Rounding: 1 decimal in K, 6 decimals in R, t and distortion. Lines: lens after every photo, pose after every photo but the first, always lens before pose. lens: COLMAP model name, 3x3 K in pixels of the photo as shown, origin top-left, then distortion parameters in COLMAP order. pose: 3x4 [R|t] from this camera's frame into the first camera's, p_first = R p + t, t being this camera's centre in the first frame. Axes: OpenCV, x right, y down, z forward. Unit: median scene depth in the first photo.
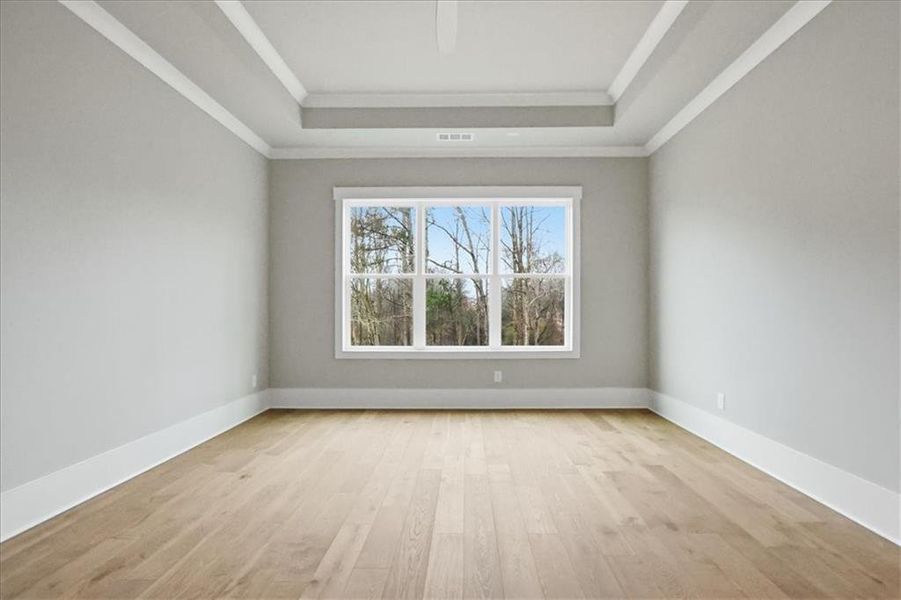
lens RADIAL K [[421.4, 0, 467.8], [0, 421.4, 305.8], [0, 0, 1]] dist [-0.013244, 0.000974]
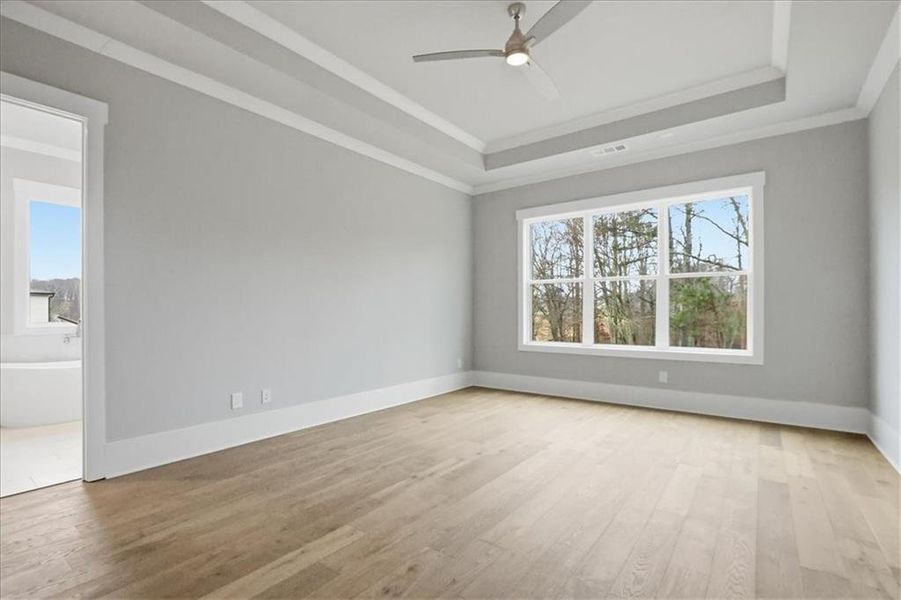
lens RADIAL K [[414.6, 0, 463.2], [0, 414.6, 304.7], [0, 0, 1]] dist [-0.015349, 0.001116]
pose [[0.811931, -0.009549, -0.583675, 0.270228], [0.008151, 0.999954, -0.005020, -0.003038], [0.583696, -0.000682, 0.811972, -0.076518]]
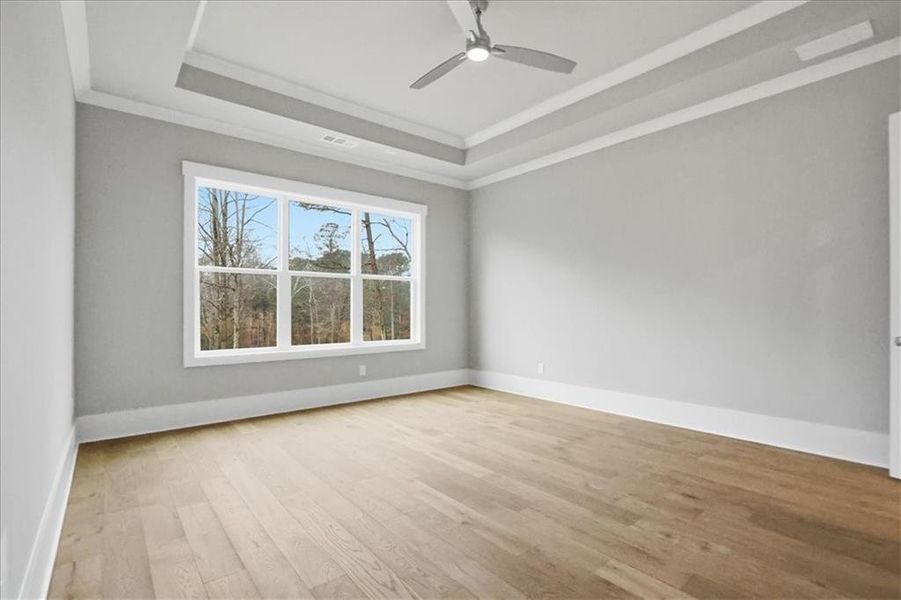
lens RADIAL K [[421.4, 0, 470.8], [0, 421.4, 300.6], [0, 0, 1]] dist [-0.013244, 0.000974]
pose [[0.756695, 0.011877, 0.653660, -0.438788], [-0.006362, 0.999921, -0.010804, -0.000068], [-0.653737, 0.004017, 0.756711, 0.008433]]
